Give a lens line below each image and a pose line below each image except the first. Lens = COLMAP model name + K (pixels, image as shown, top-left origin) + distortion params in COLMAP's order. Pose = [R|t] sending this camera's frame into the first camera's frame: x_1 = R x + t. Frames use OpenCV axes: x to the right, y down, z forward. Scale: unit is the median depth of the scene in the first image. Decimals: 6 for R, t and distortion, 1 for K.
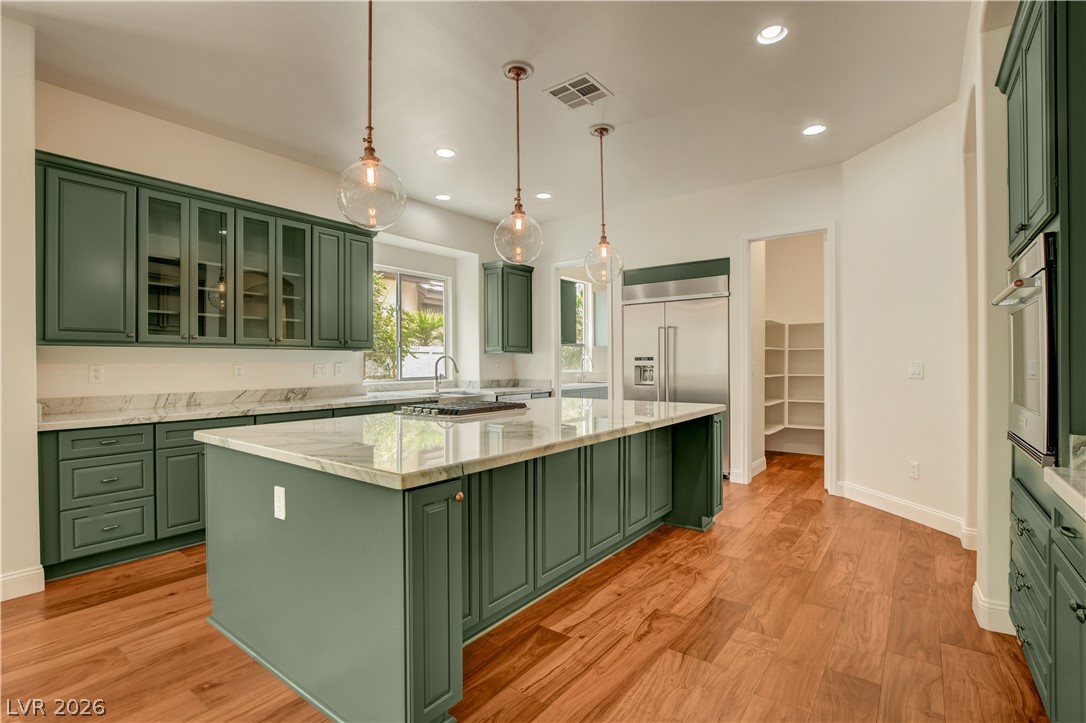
lens RADIAL K [[499.9, 0, 544.4], [0, 499.9, 361.7], [0, 0, 1]] dist [-0.019290, 0.000206]
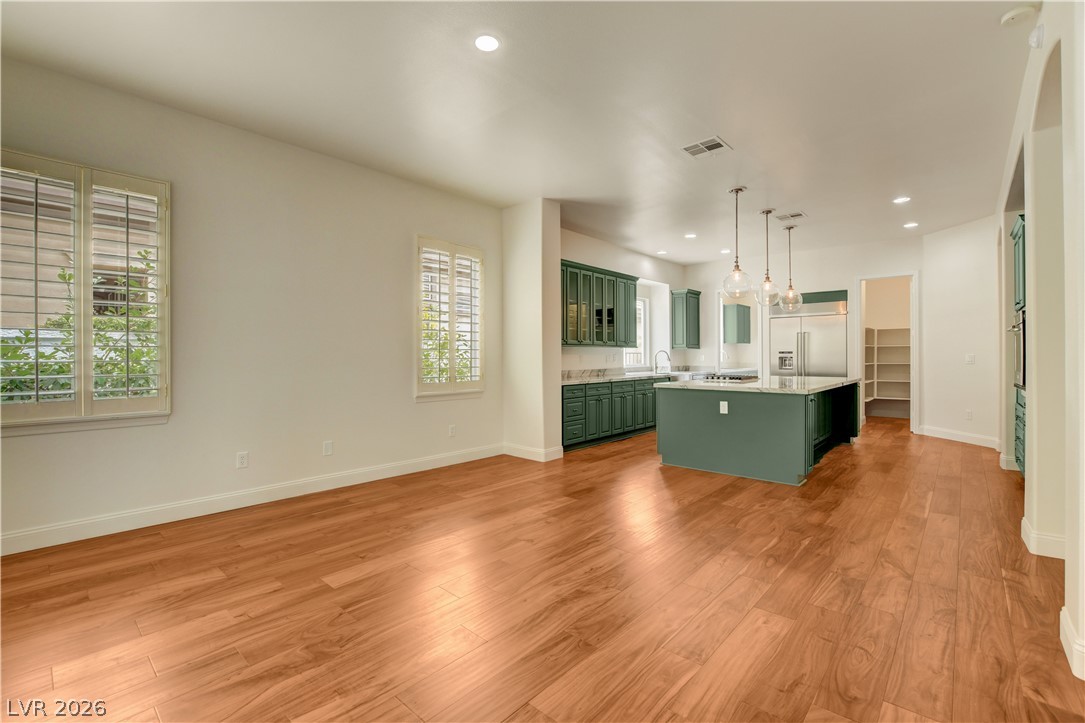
lens RADIAL K [[479.0, 0, 544.0], [0, 479.0, 359.0], [0, 0, 1]] dist [-0.028990, 0.001470]
pose [[0.996809, 0.002717, -0.079782, -0.524085], [-0.001857, 0.999939, 0.010850, -0.000420], [0.079806, -0.010667, 0.996753, -0.656184]]
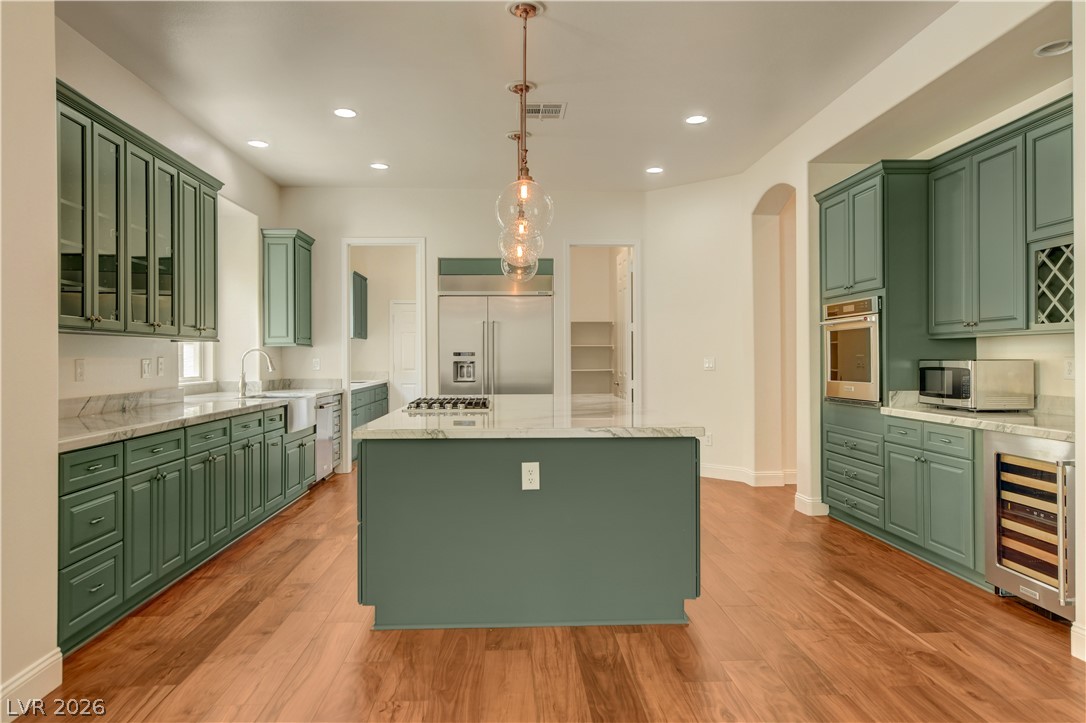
lens RADIAL K [[693.2, 0, 542.4], [0, 693.2, 357.5], [0, 0, 1]] dist [-0.000698, -0.003383]
pose [[0.761179, 0.003974, 0.648530, -0.642408], [-0.003911, 0.999991, -0.001537, 0.002100], [-0.648530, -0.001366, 0.761187, -0.109566]]
